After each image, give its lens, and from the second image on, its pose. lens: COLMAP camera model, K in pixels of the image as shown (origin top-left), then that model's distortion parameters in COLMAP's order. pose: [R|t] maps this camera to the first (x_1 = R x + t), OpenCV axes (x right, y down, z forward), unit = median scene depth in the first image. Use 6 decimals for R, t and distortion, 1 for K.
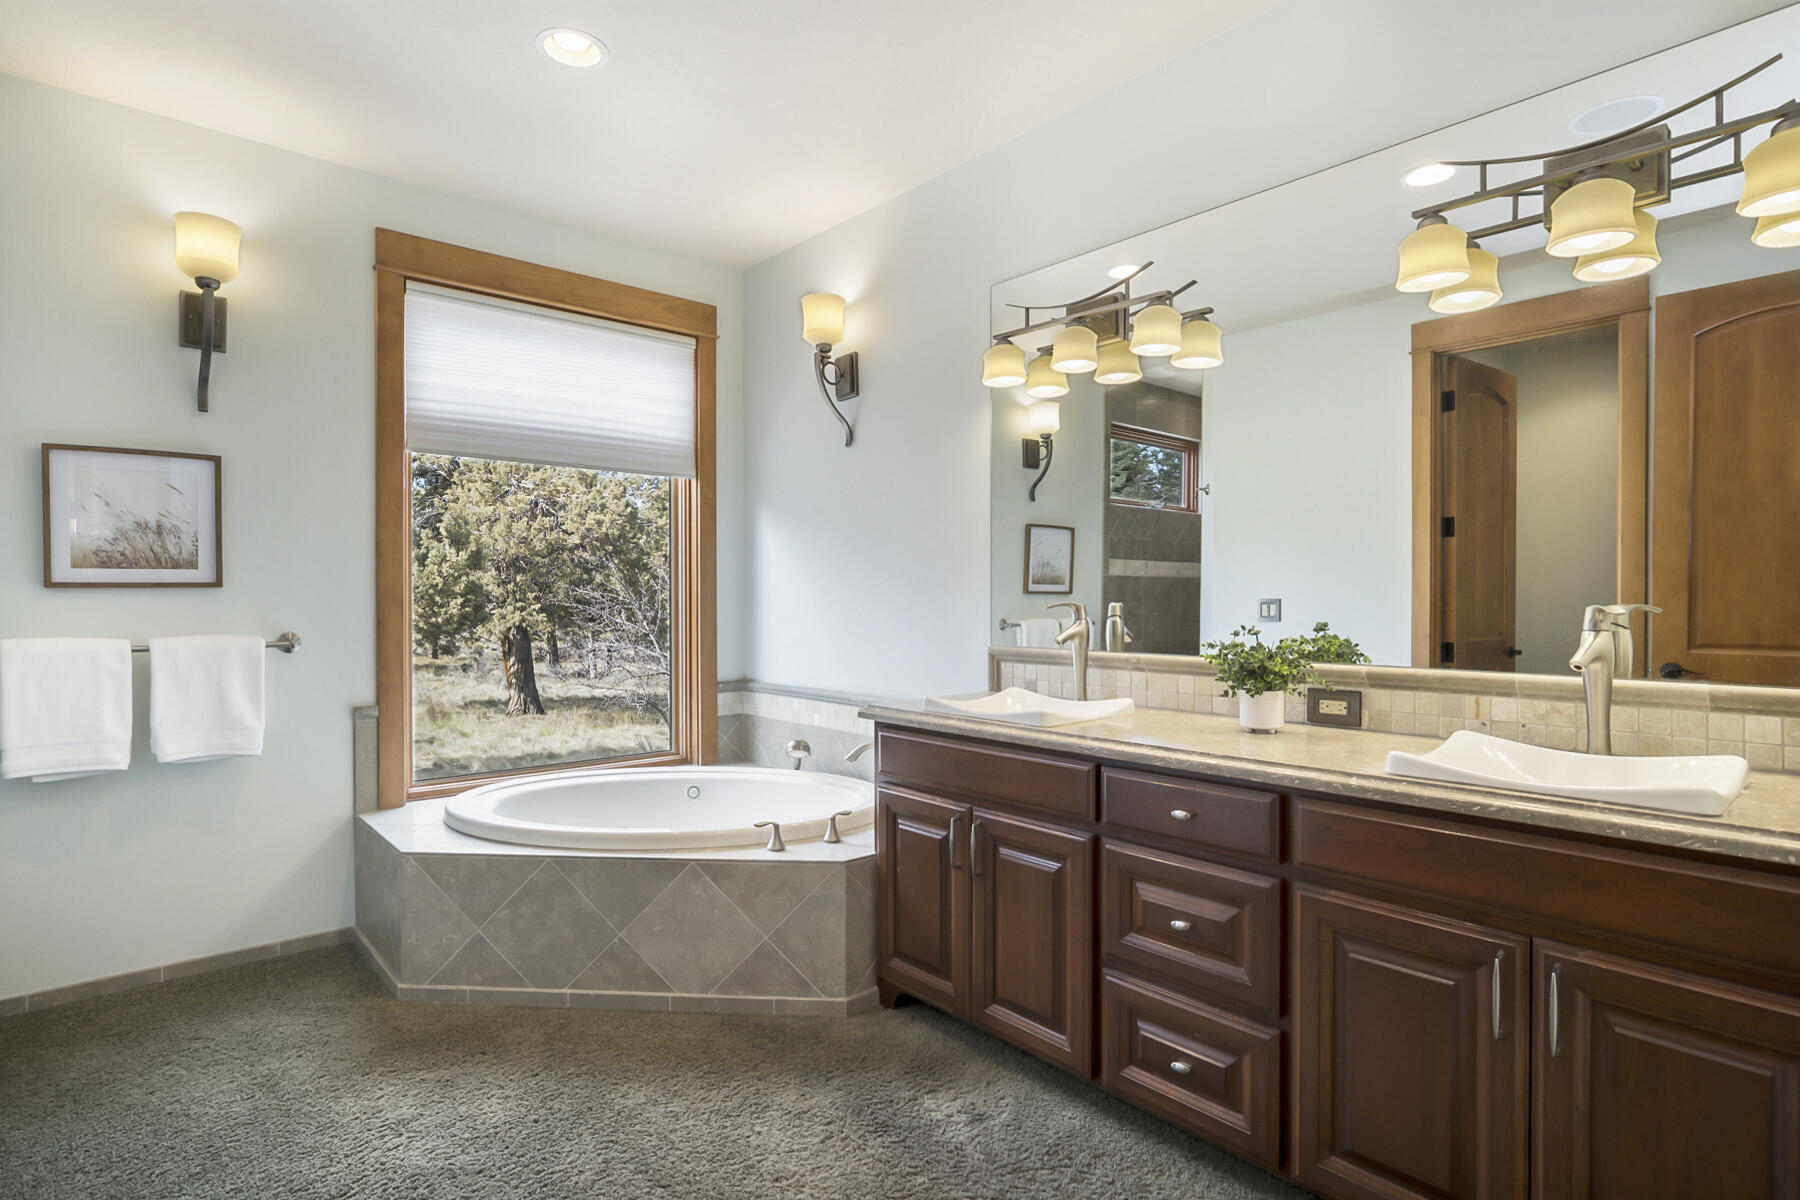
lens RADIAL K [[913.0, 0, 904.7], [0, 913.0, 587.2], [0, 0, 1]] dist [-0.023939, 0.011507]
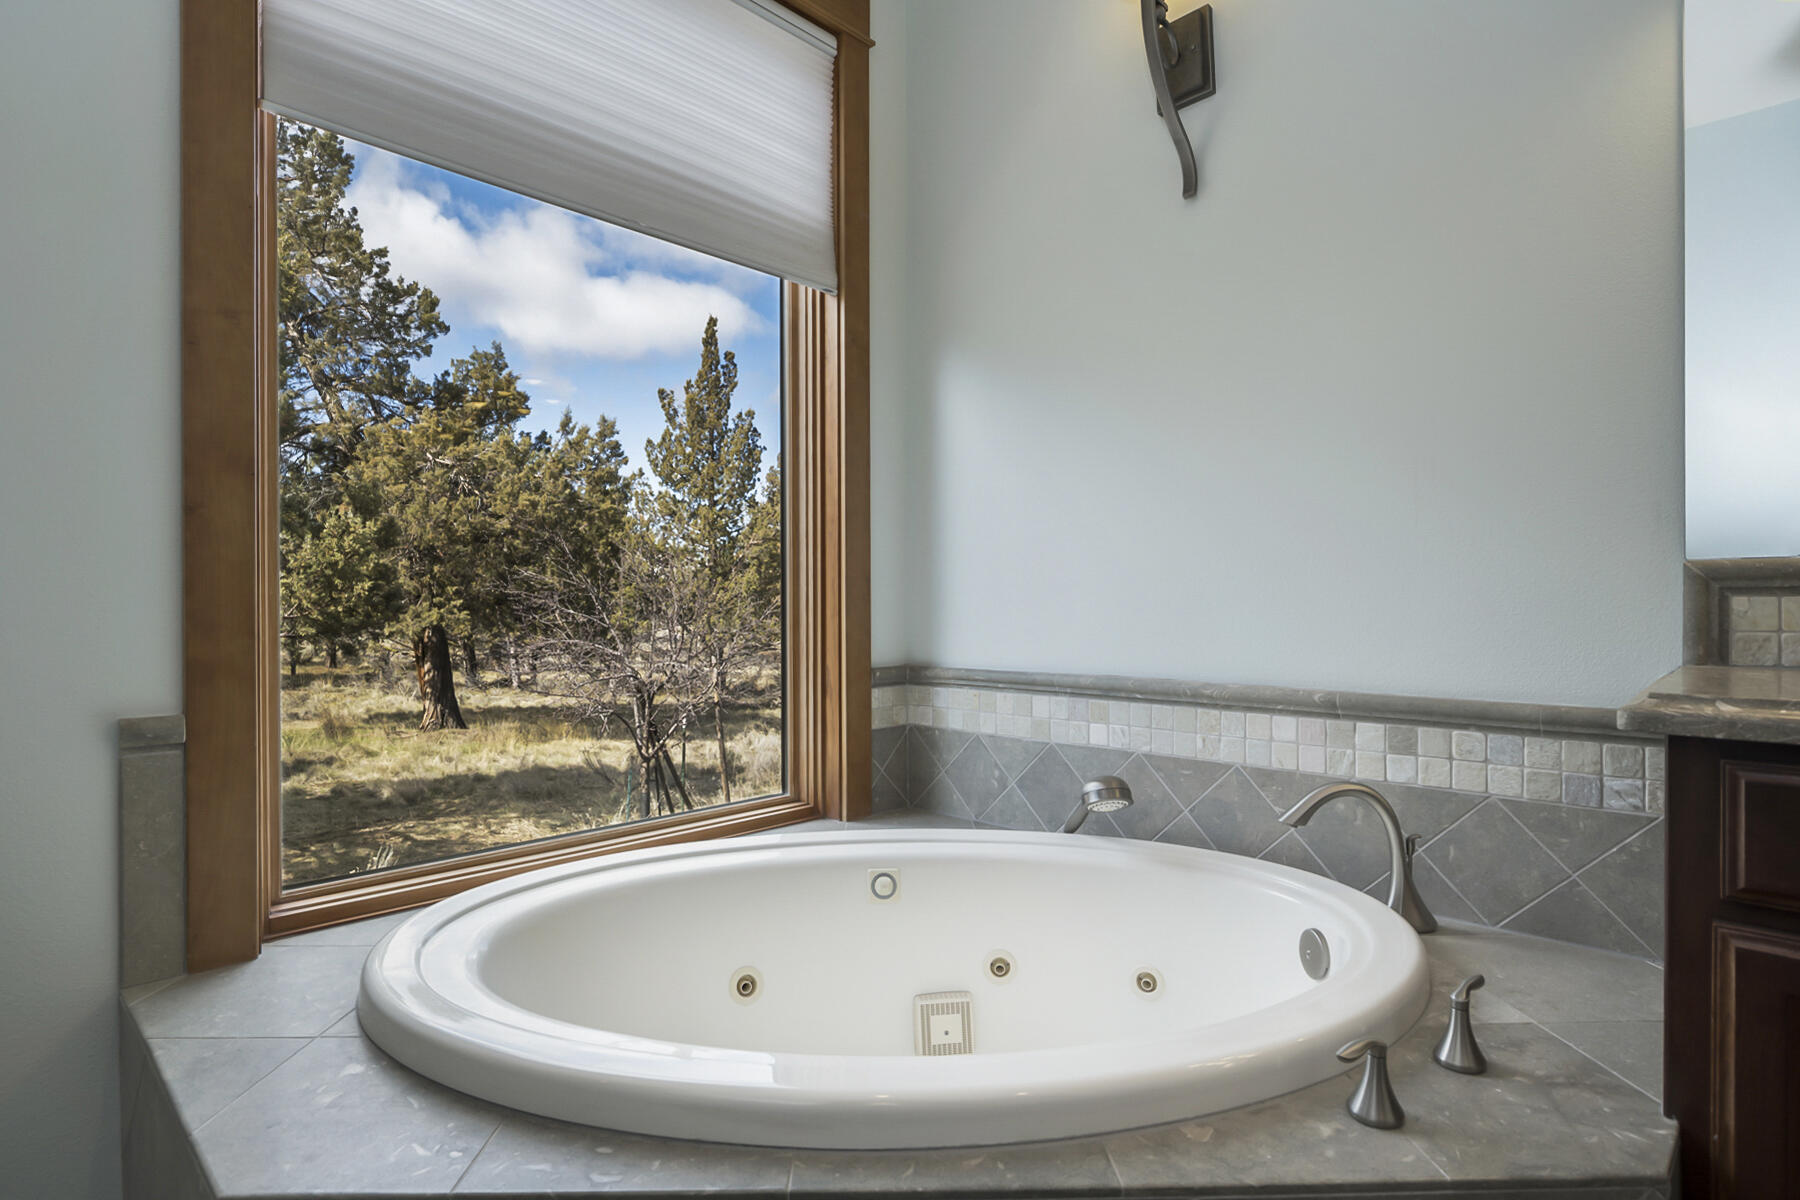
lens RADIAL K [[913.0, 0, 899.1], [0, 913.0, 604.4], [0, 0, 1]] dist [-0.023939, 0.011507]
pose [[0.996759, 0.001863, 0.080427, -0.061775], [-0.002448, 0.999971, 0.007180, 0.016316], [-0.080411, -0.007354, 0.996735, 0.119294]]
